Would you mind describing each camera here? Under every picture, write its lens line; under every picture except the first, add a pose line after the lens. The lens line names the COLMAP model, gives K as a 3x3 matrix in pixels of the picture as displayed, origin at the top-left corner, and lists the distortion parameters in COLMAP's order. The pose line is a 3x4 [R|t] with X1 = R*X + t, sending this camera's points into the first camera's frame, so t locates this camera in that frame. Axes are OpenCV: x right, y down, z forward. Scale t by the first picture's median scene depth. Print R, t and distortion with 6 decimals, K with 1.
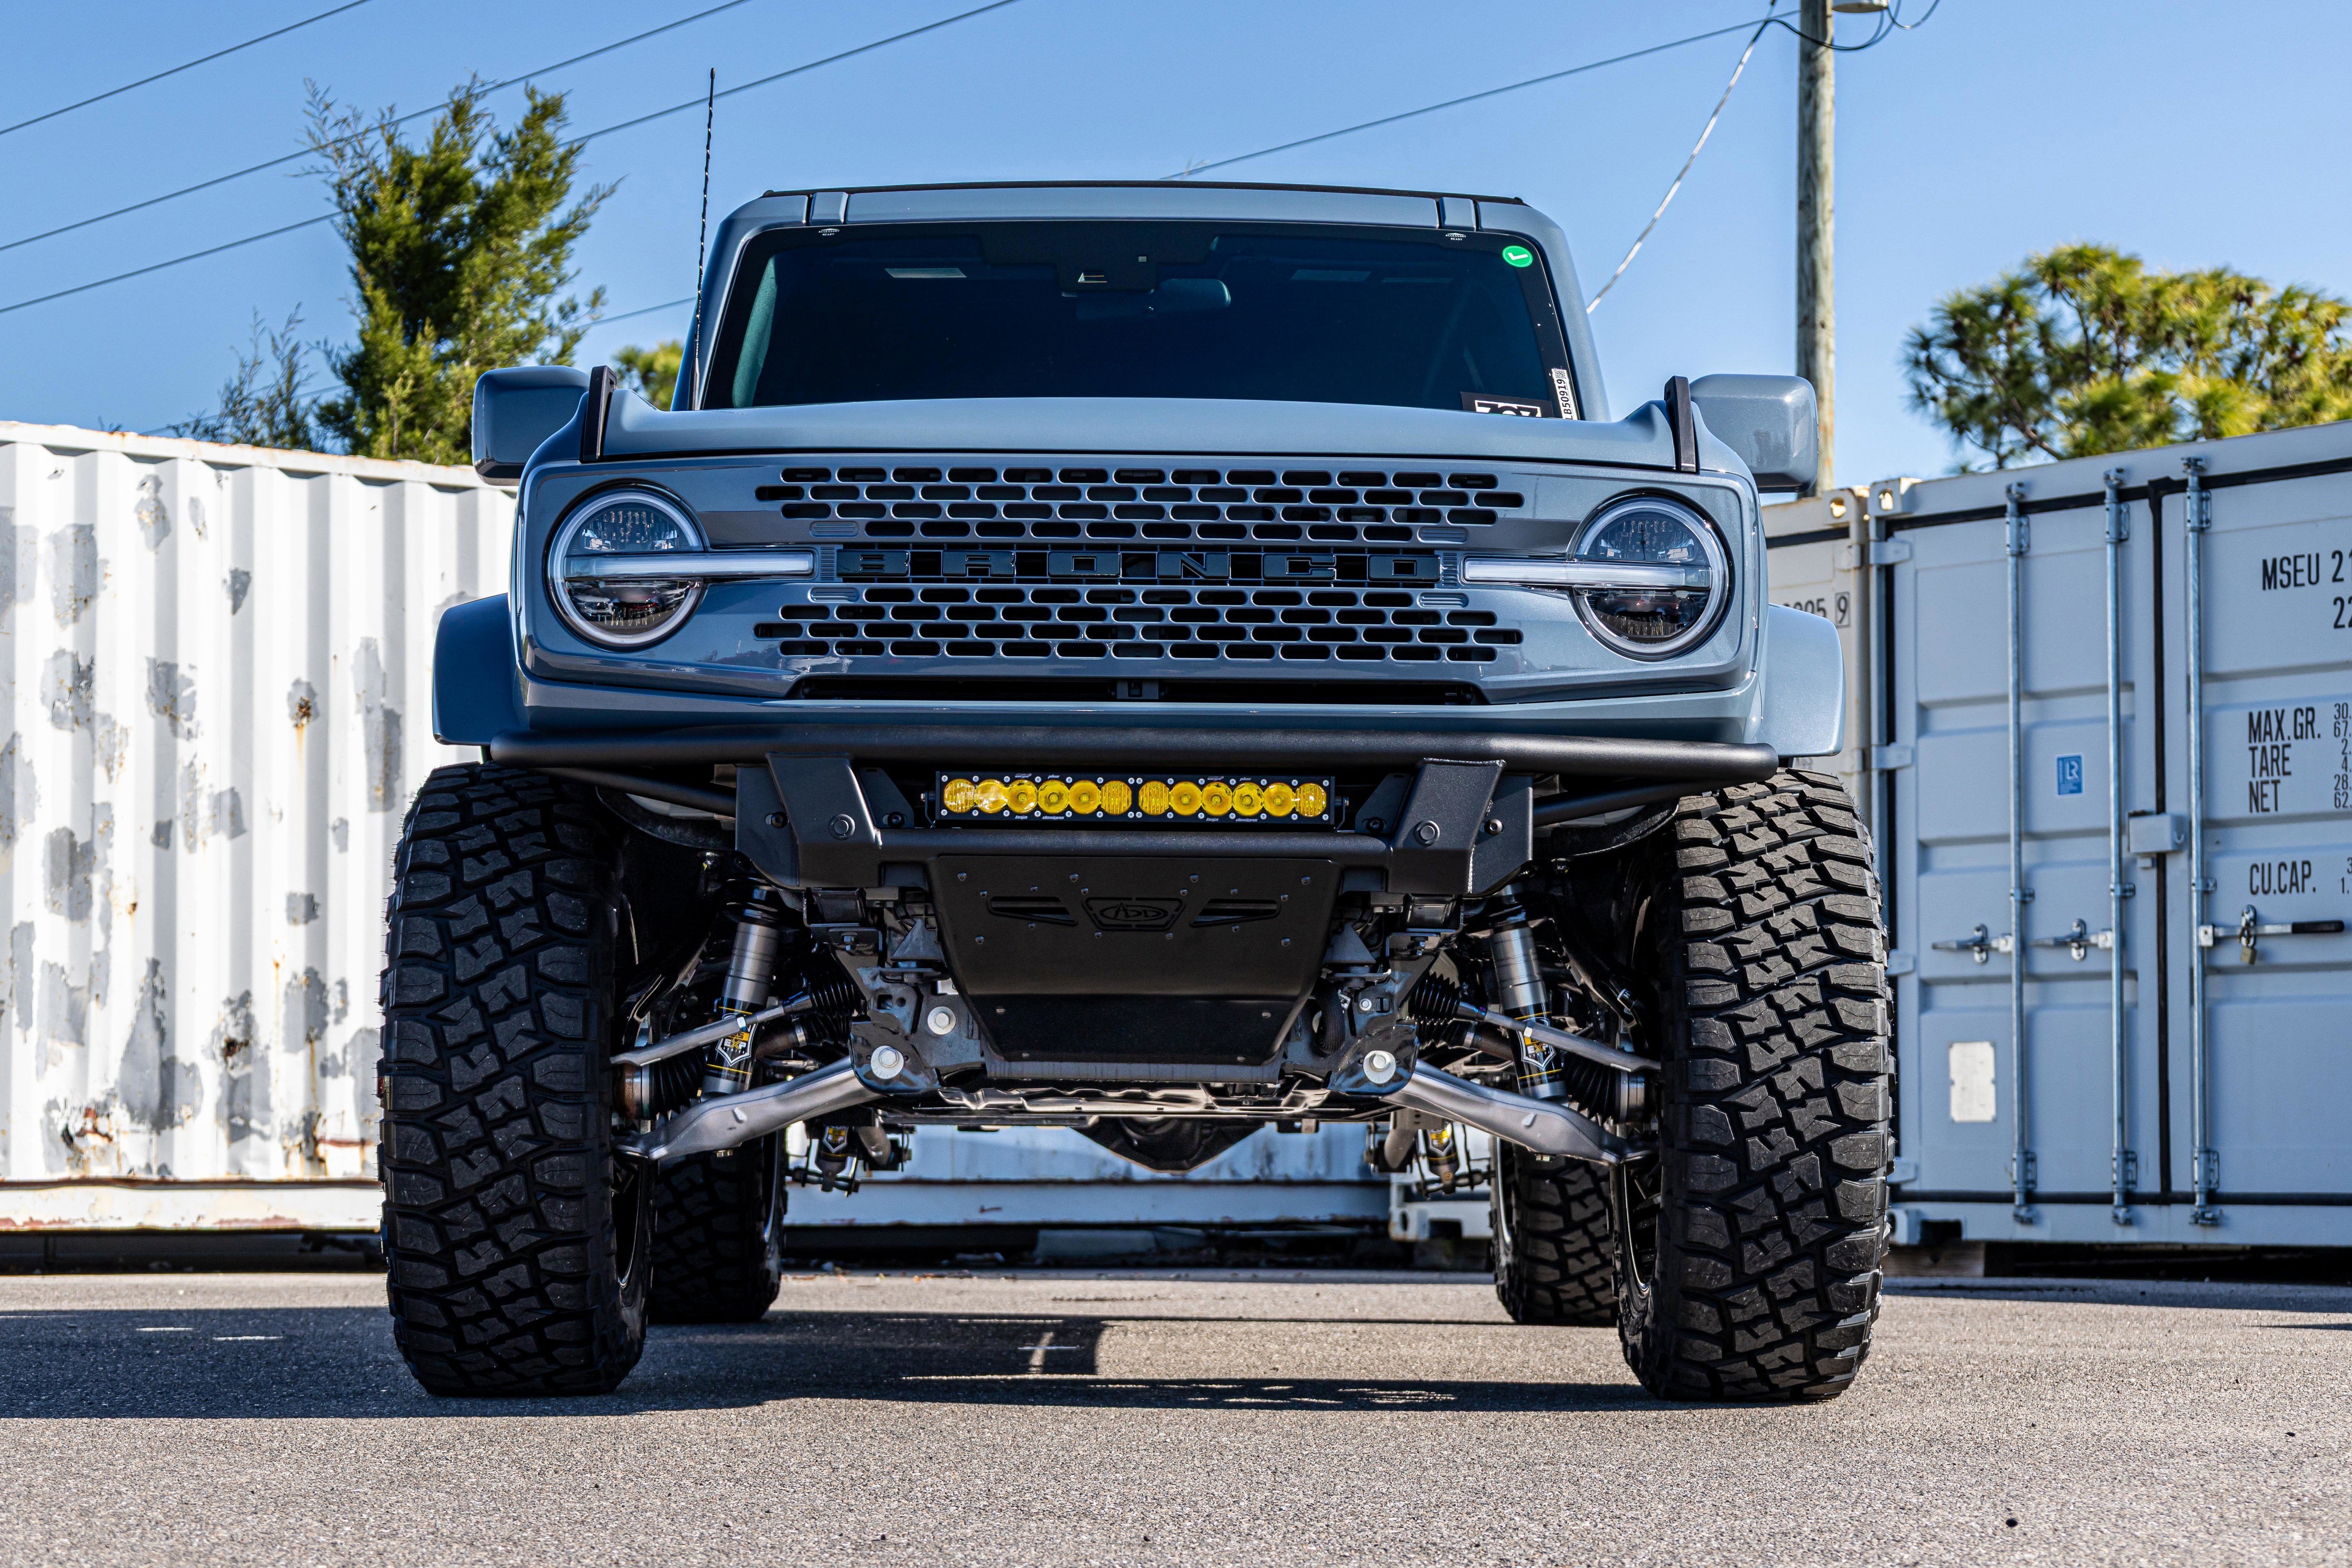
lens RADIAL K [[5462.3, 0, 1223.1], [0, 5462.3, 796.8], [0, 0, 1]] dist [-0.022309, 0.000000]
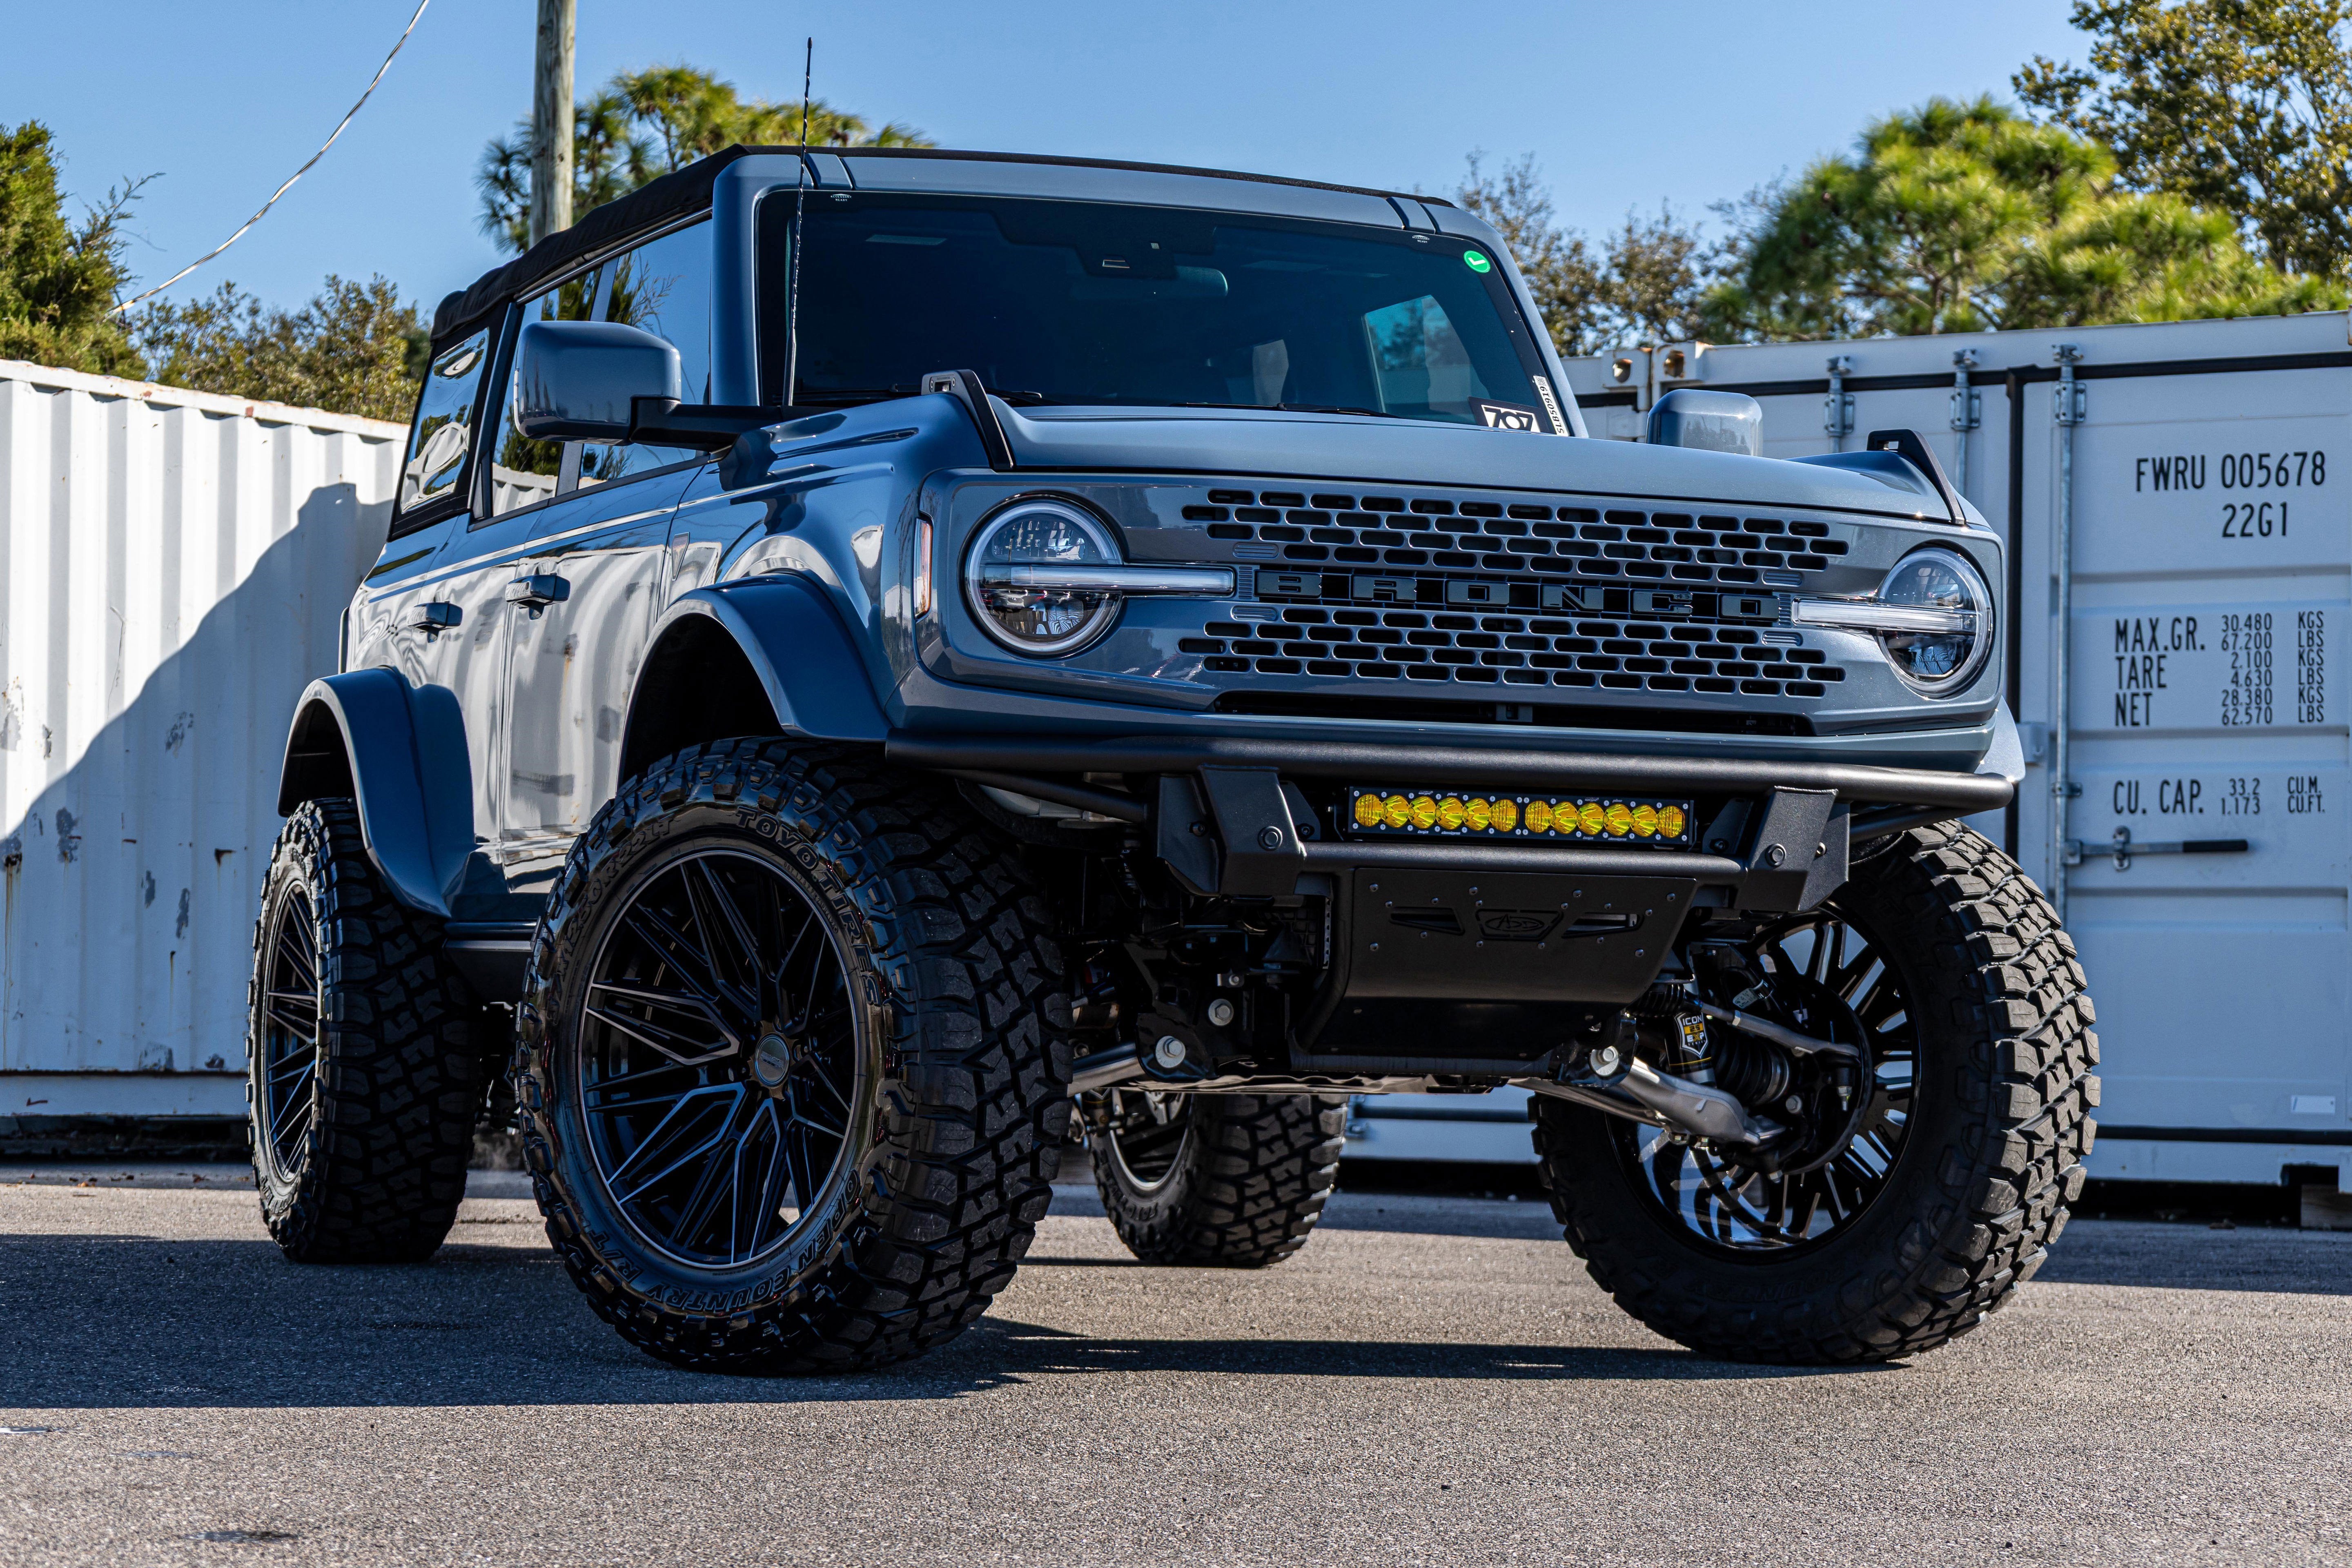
lens RADIAL K [[5874.0, 0, 1343.3], [0, 5874.0, 754.8], [0, 0, 1]] dist [-0.018356, 0.000000]
pose [[0.933879, 0.028312, 0.356468, -0.439718], [-0.038789, 0.998999, 0.022276, -0.034532], [-0.355480, -0.034630, 0.934042, -0.051444]]
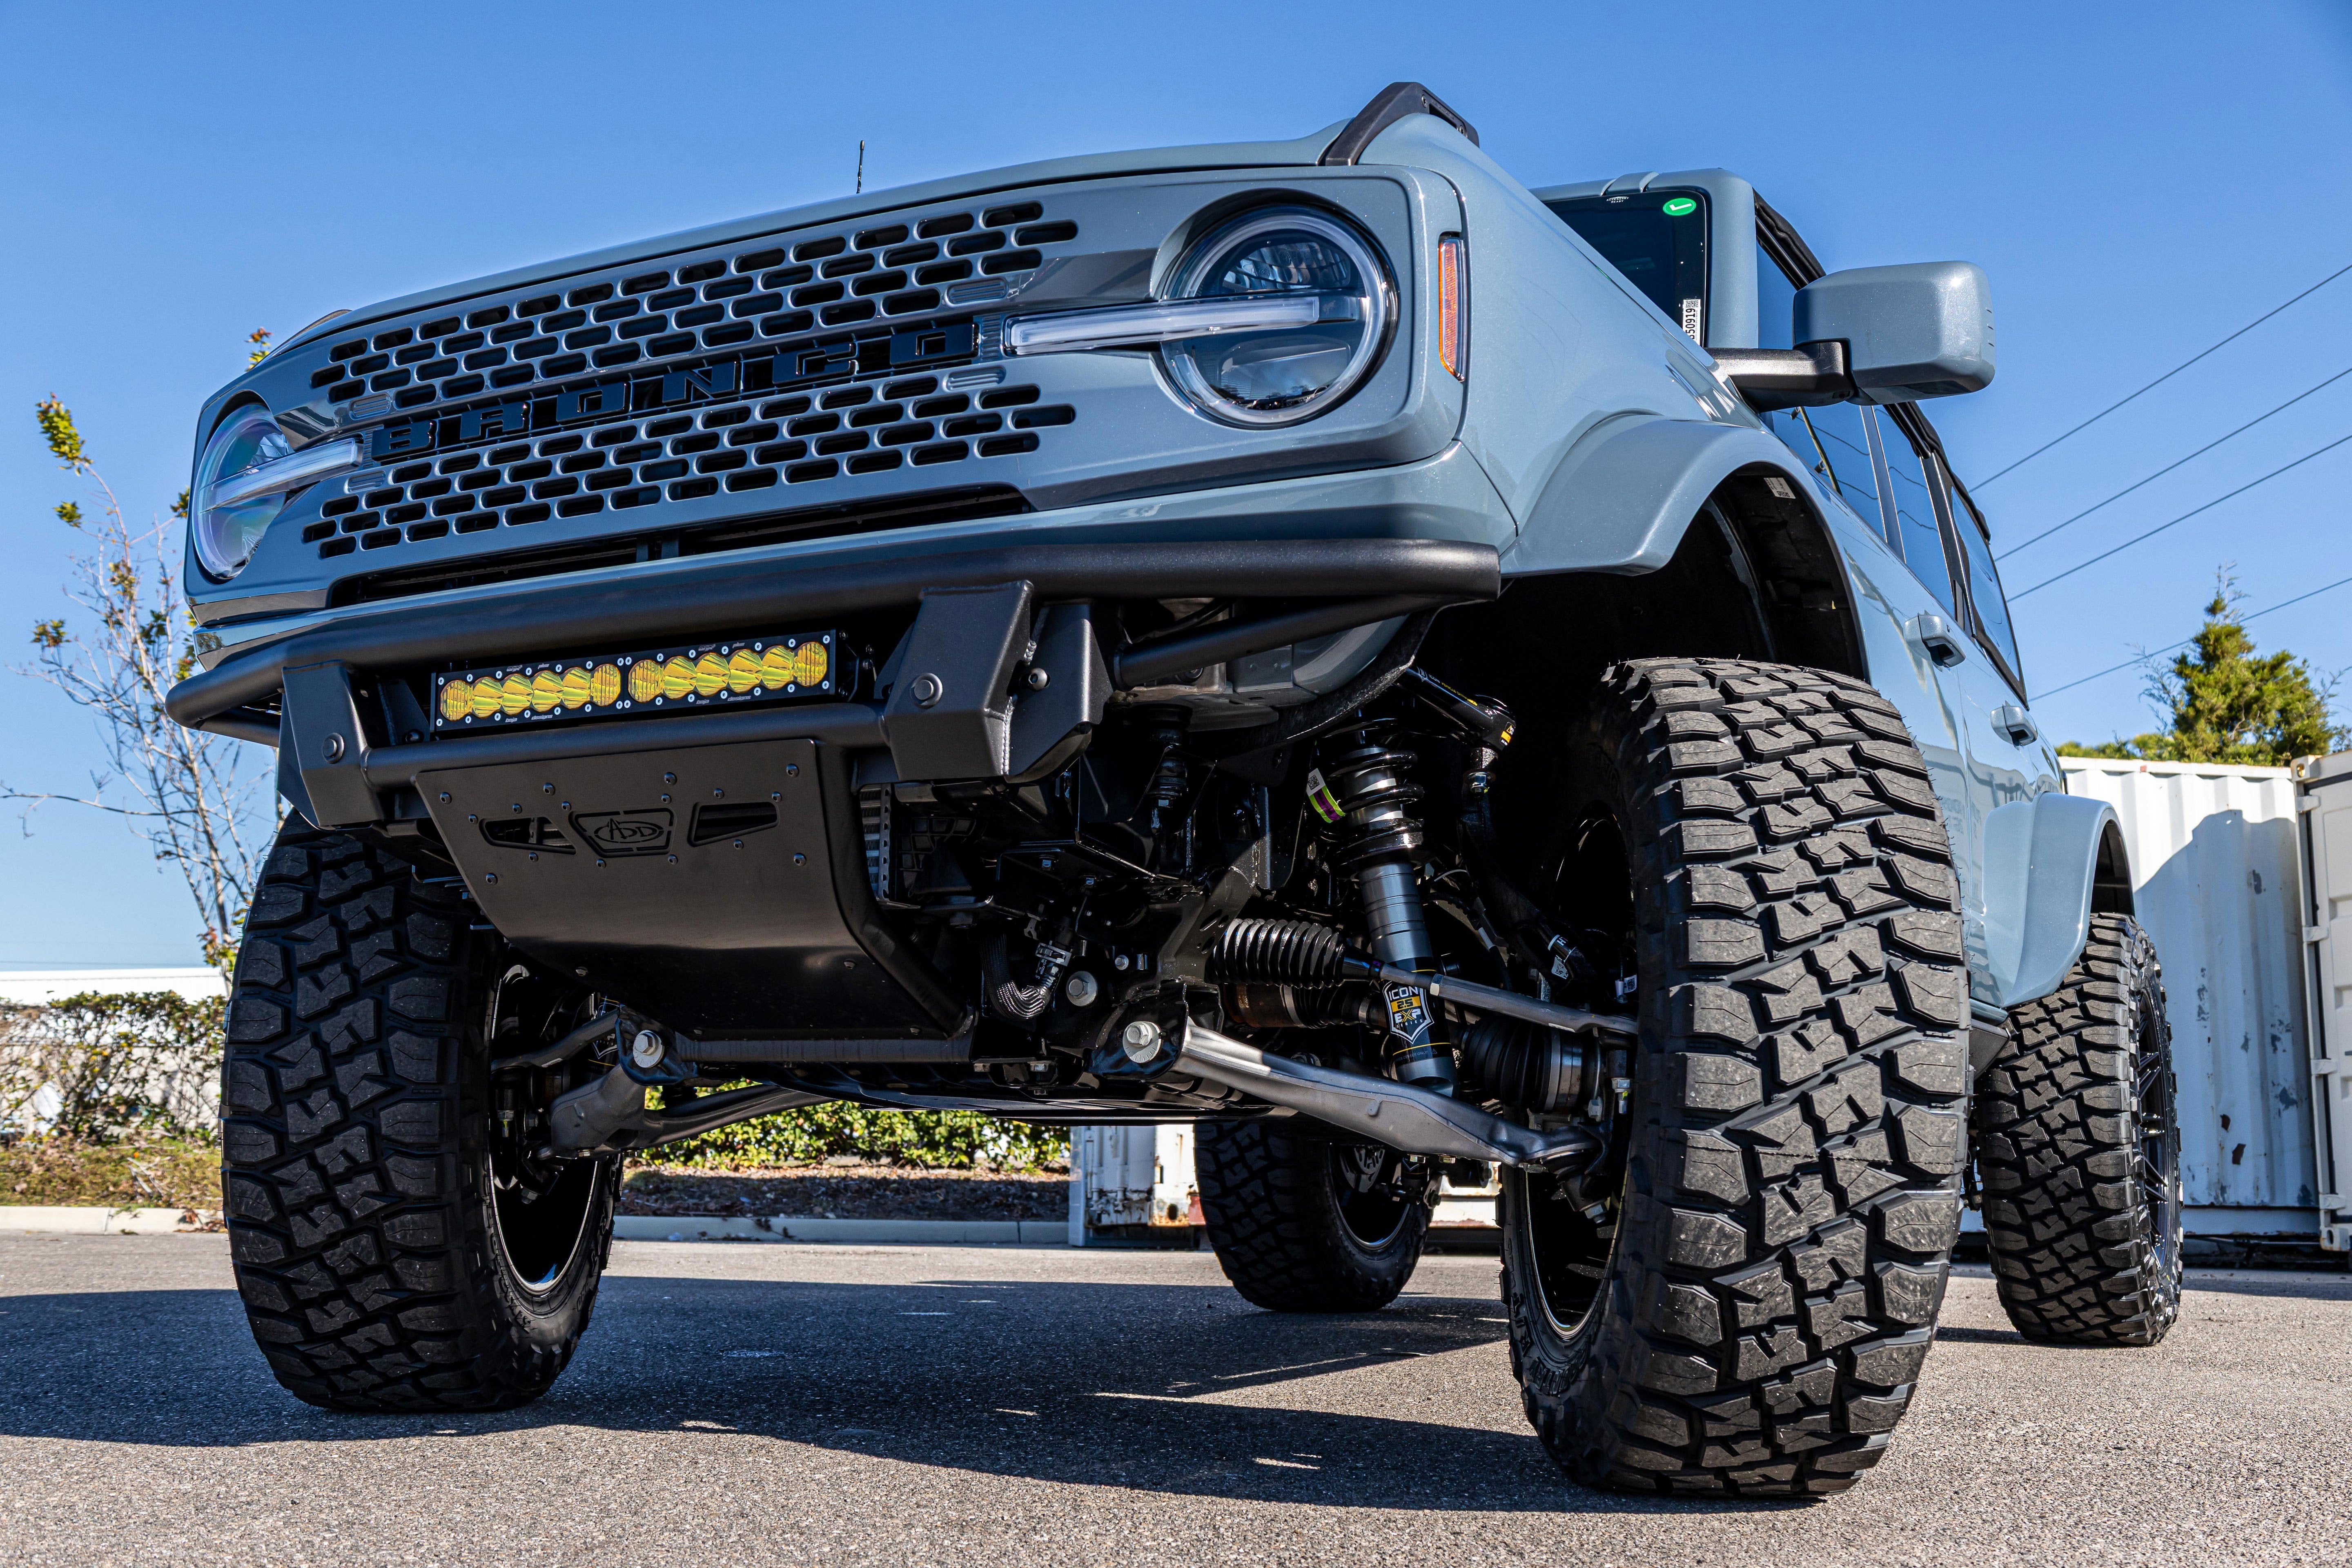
lens RADIAL K [[2472.4, 0, 1161.6], [0, 2472.4, 808.0], [0, 0, 1]] dist [0.009834, 0.000000]
pose [[0.869945, -0.066706, -0.488617, 0.212327], [0.023787, 0.995332, -0.093531, 0.050603], [0.492575, 0.069744, 0.867471, 0.708884]]
